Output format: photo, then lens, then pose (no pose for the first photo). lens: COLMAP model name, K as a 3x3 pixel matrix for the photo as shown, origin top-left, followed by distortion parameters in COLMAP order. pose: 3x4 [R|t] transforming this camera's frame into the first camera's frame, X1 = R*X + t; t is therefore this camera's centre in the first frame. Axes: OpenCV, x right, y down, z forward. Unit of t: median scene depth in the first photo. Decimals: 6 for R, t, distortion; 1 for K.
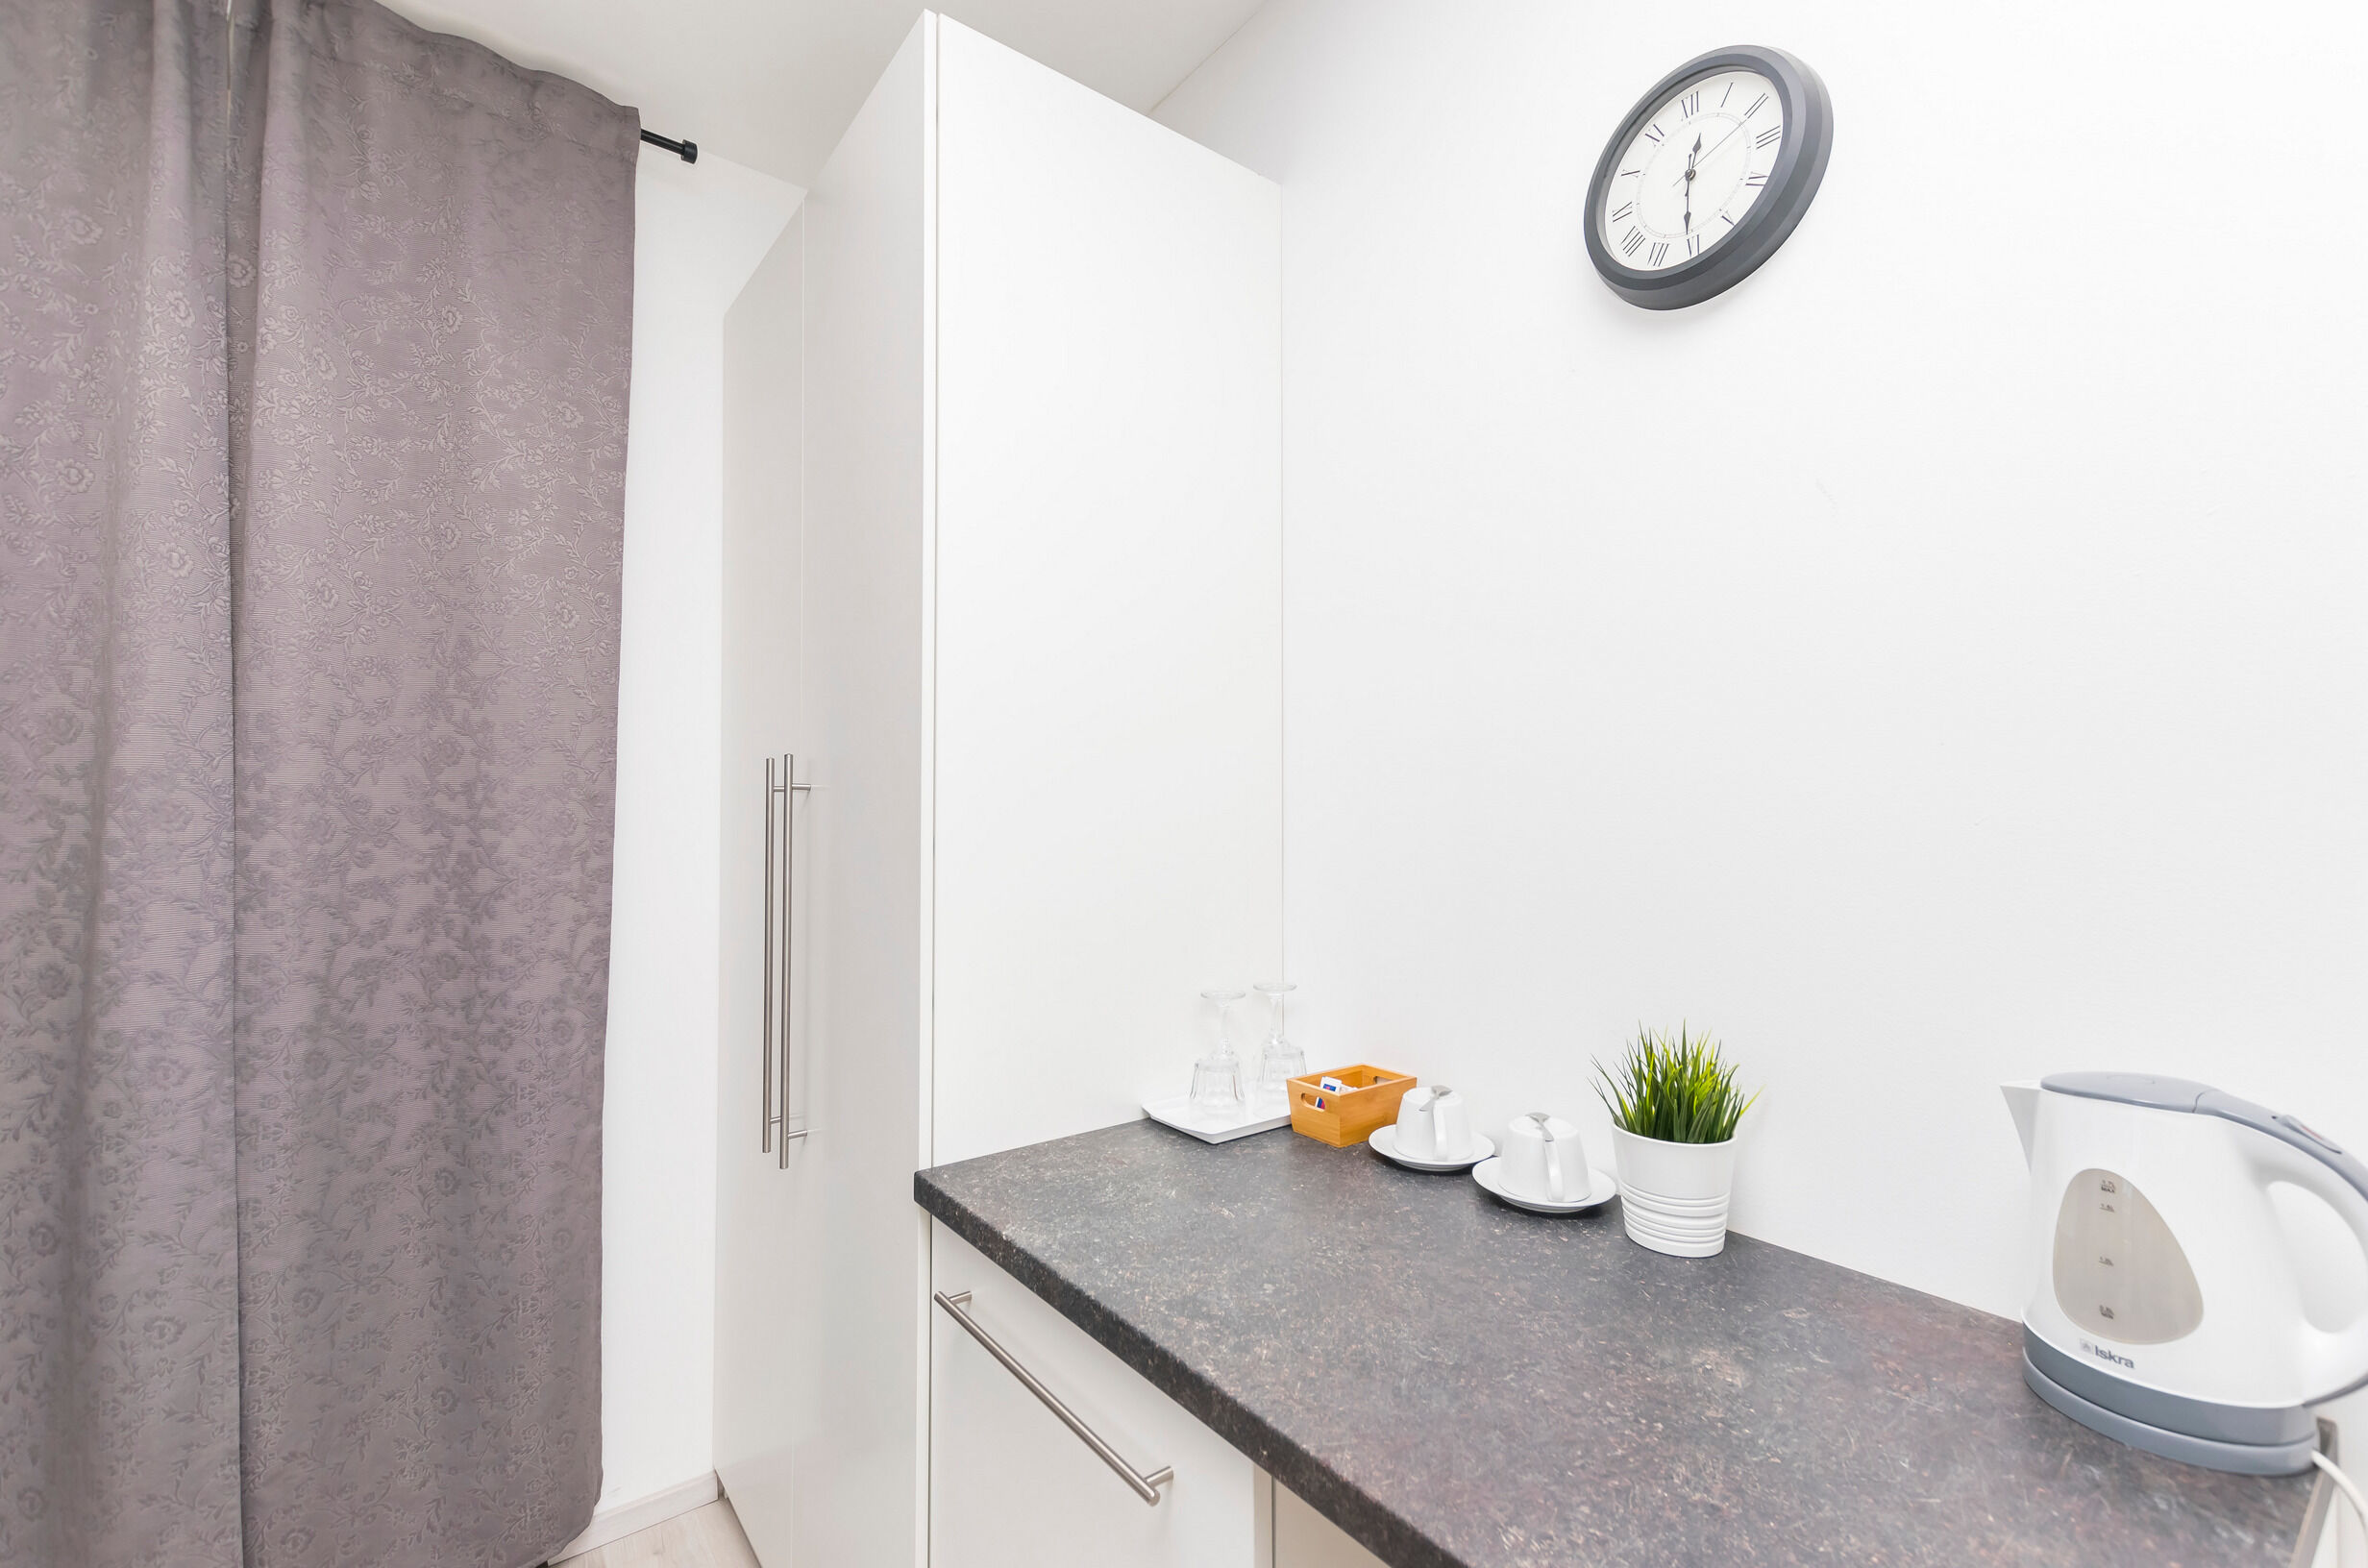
lens RADIAL K [[1047.0, 0, 1184.0], [0, 1047.0, 784.0], [0, 0, 1]] dist [0.012714, 0.000095]
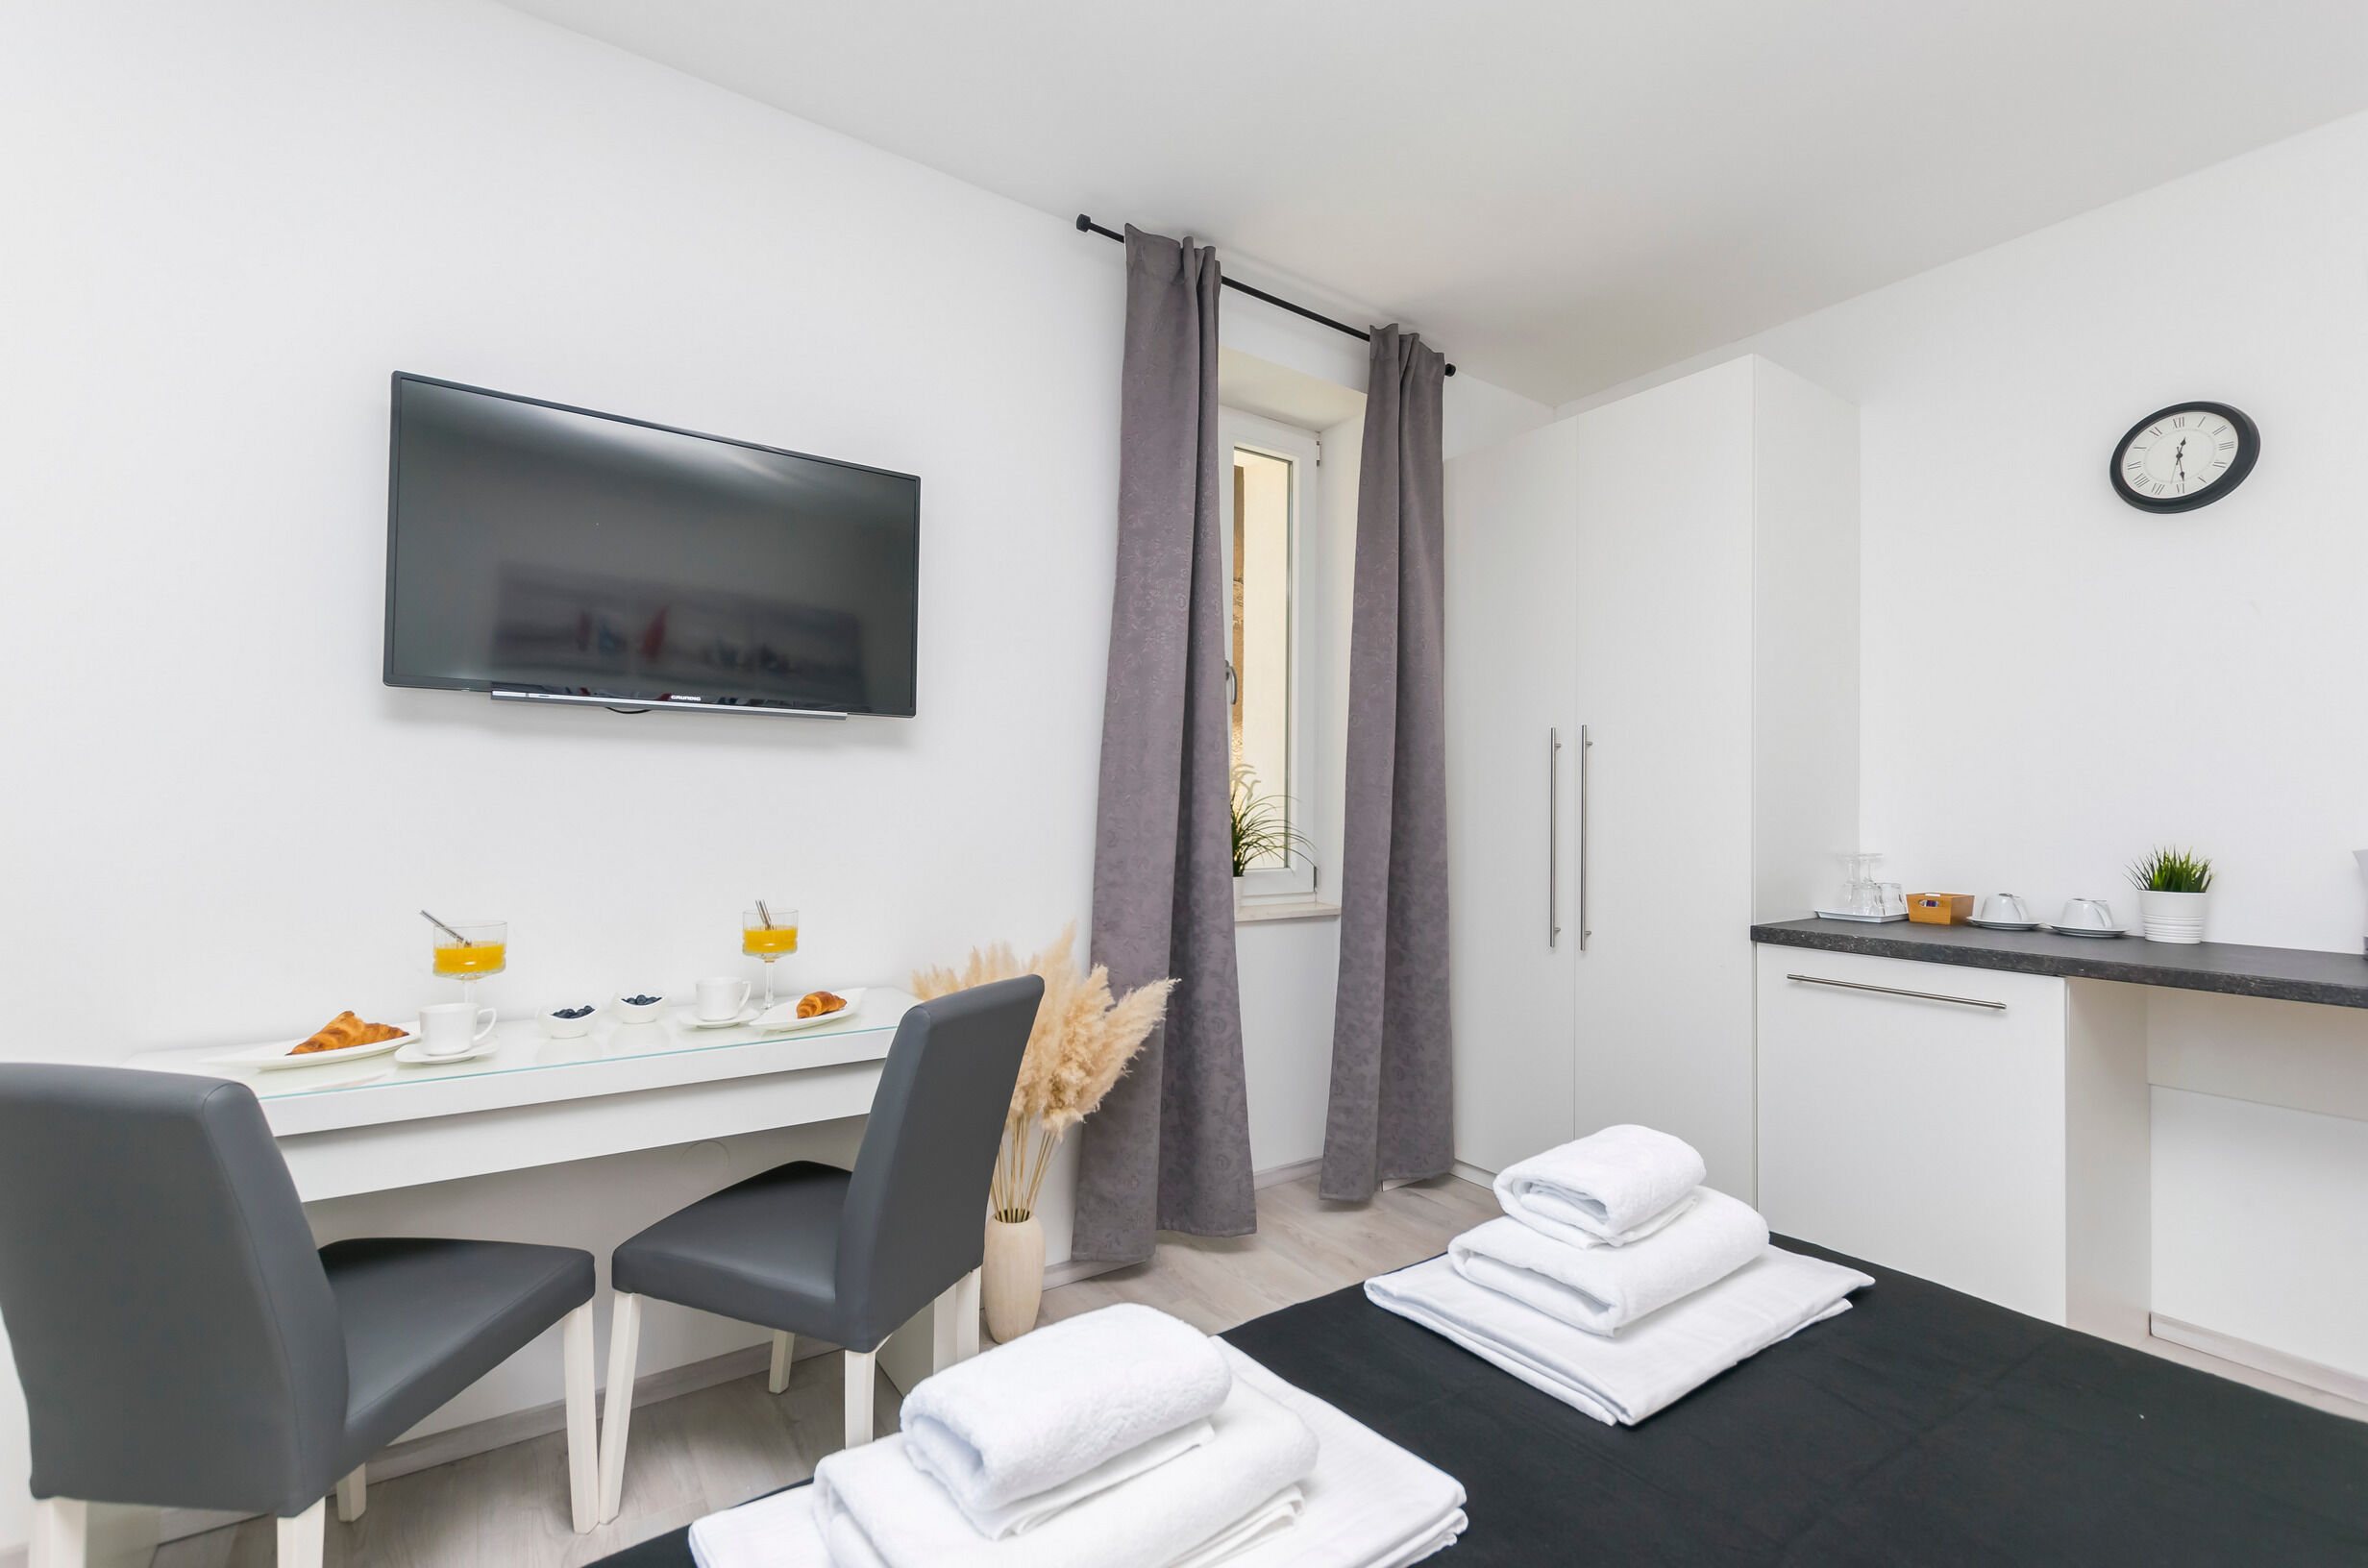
lens RADIAL K [[1027.4, 0, 1179.4], [0, 1027.4, 793.8], [0, 0, 1]] dist [0.000230, -0.001221]
pose [[0.999290, 0.011298, -0.035943, -1.399085], [-0.011009, 0.999905, 0.008243, 0.115786], [0.036033, -0.007842, 0.999320, -1.115169]]
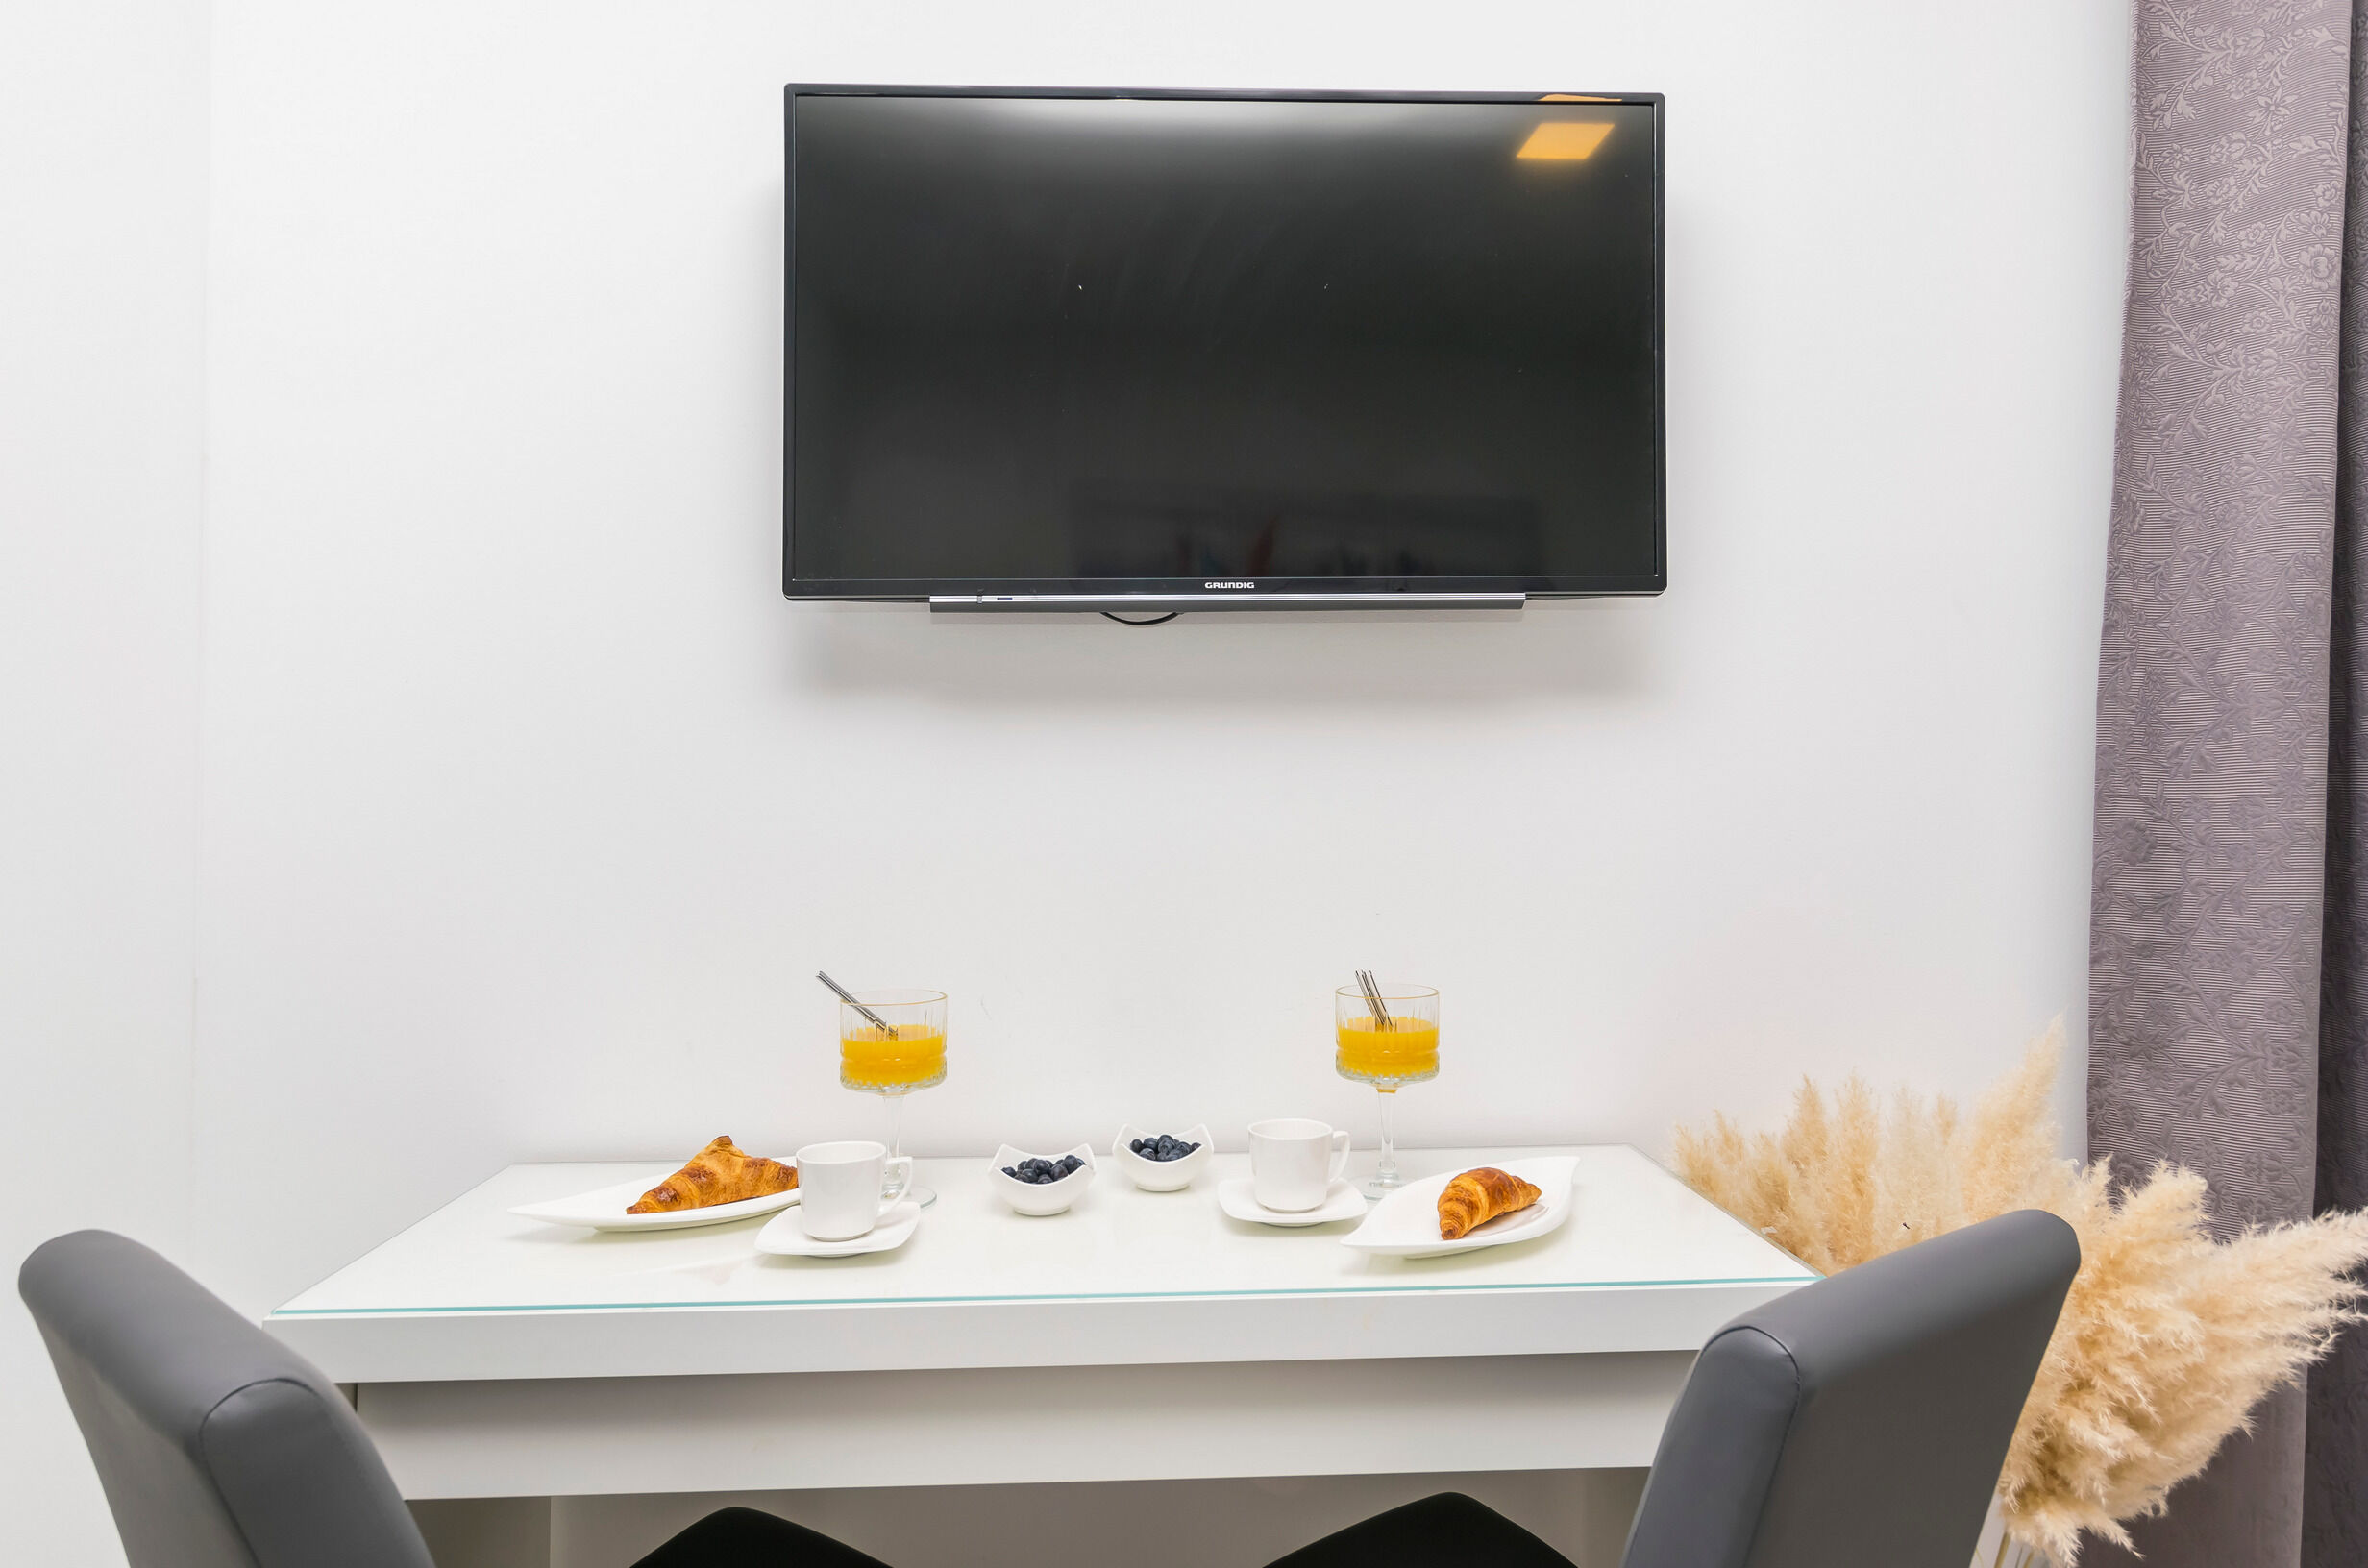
lens RADIAL K [[1348.1, 0, 1184.0], [0, 1348.1, 784.0], [0, 0, 1]] dist [0.003572, -0.000015]
pose [[0.820619, -0.015095, -0.571276, -1.629912], [0.022761, 0.999721, 0.006279, 0.148521], [0.571022, -0.018156, 0.820734, -0.454180]]
